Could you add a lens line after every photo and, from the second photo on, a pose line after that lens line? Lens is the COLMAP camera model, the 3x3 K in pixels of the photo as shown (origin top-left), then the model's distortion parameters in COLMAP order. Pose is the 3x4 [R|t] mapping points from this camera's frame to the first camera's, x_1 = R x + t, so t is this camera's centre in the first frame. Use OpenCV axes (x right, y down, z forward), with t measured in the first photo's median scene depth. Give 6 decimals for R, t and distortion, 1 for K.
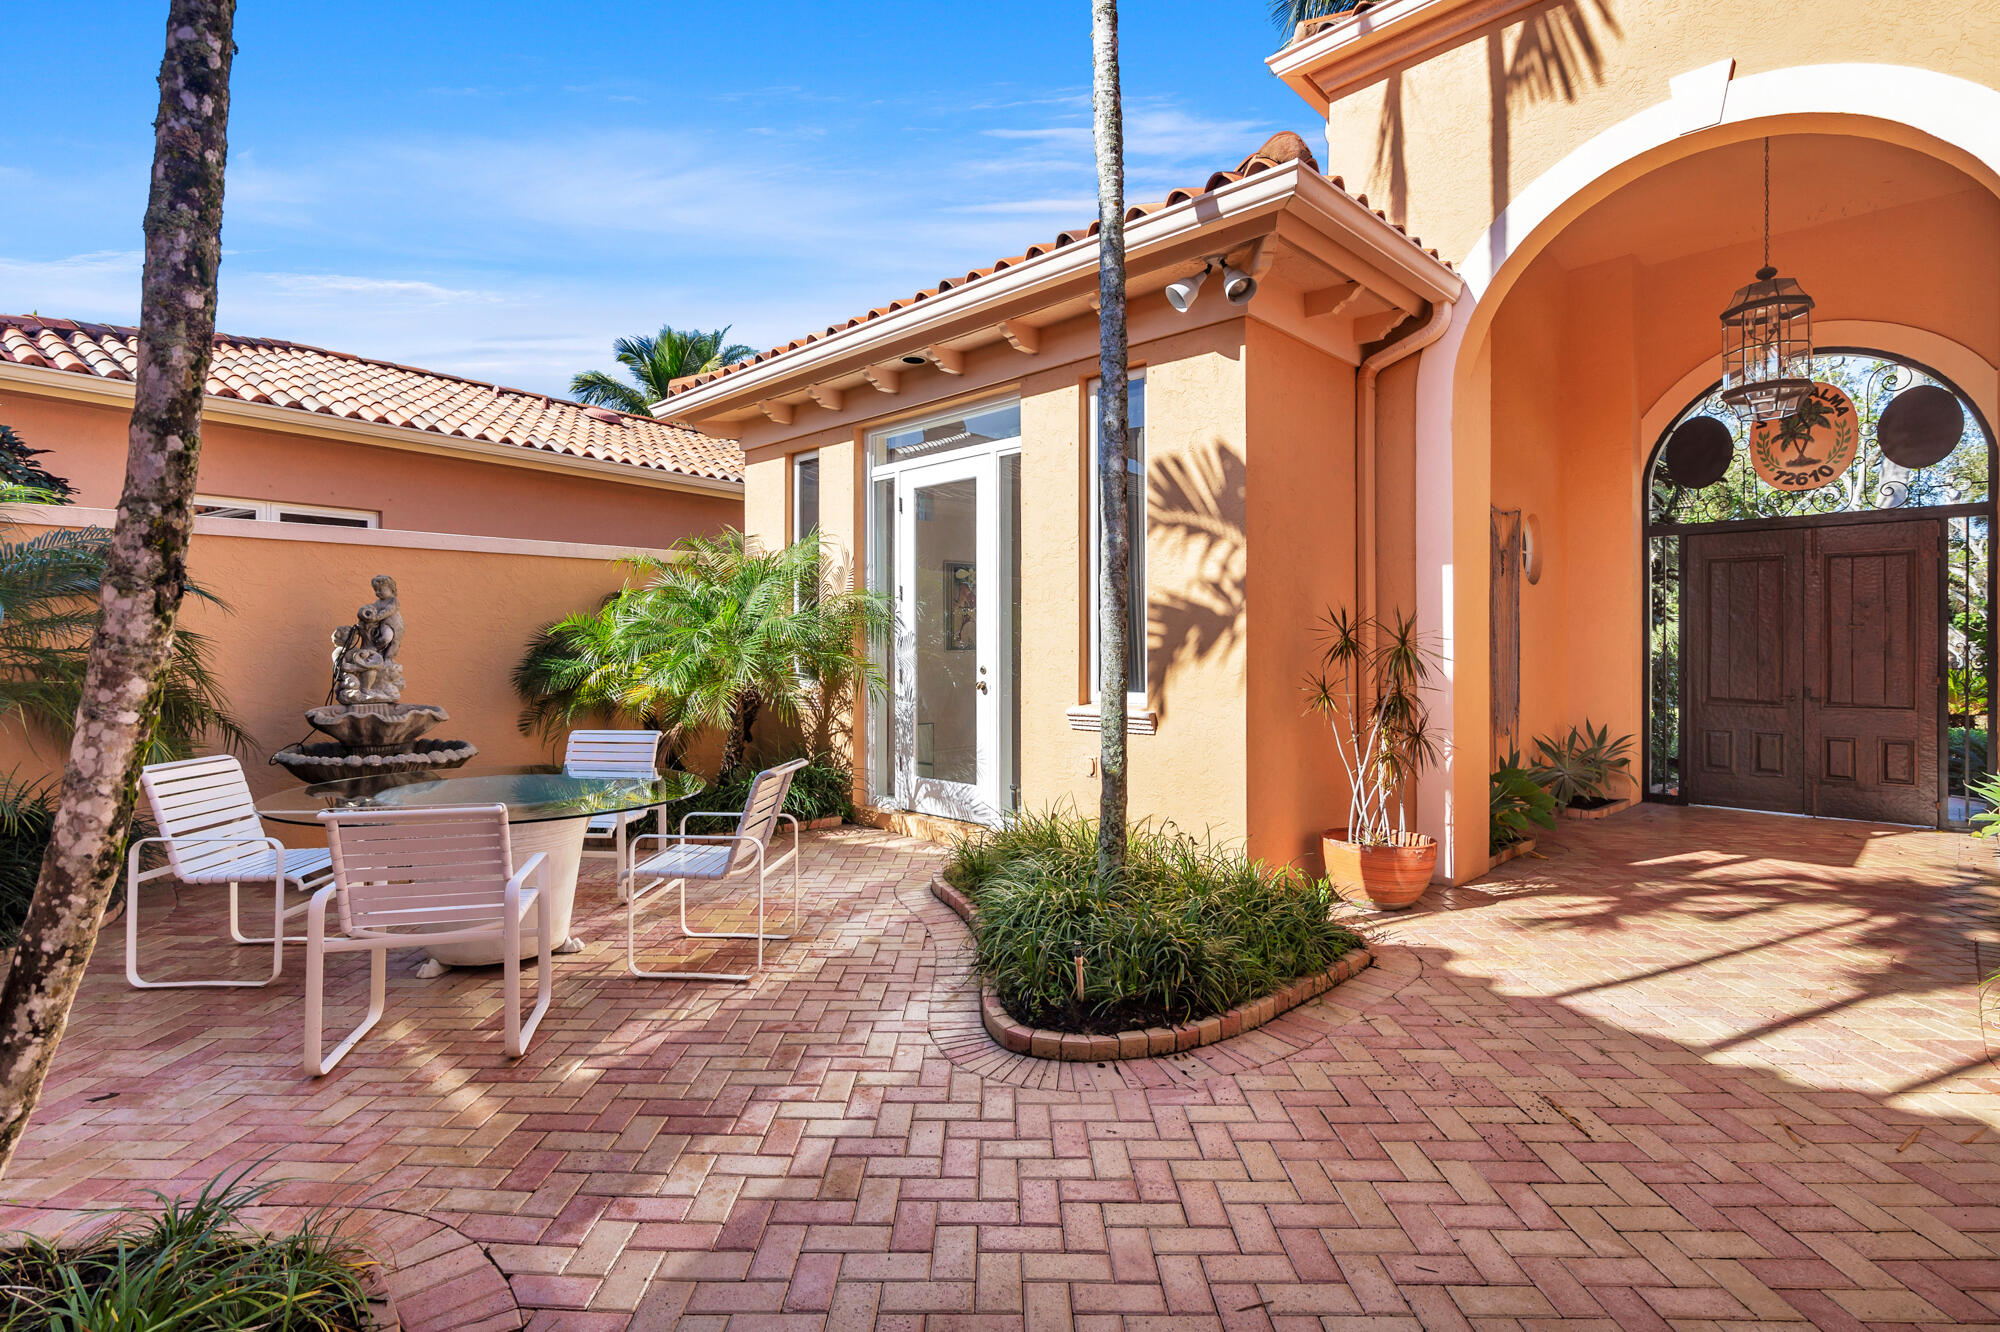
lens RADIAL K [[941.5, 0, 1001.3], [0, 941.5, 656.1], [0, 0, 1]] dist [-0.001565, 0.000064]
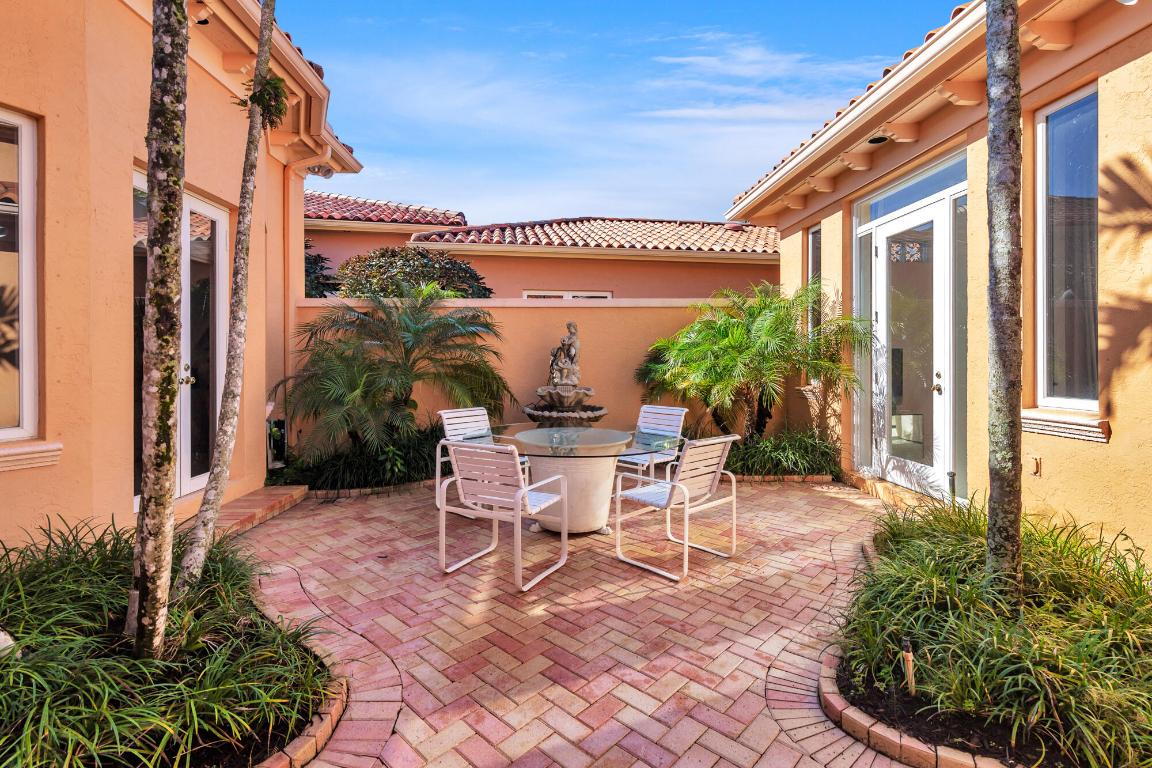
lens RADIAL K [[538.7, 0, 577.9], [0, 538.7, 363.8], [0, 0, 1]] dist [0.002029, 0.000123]
pose [[0.739905, 0.005470, -0.672689, 0.118231], [-0.004876, 0.999984, 0.002769, 0.000637], [0.672694, 0.001231, 0.739920, 0.167957]]
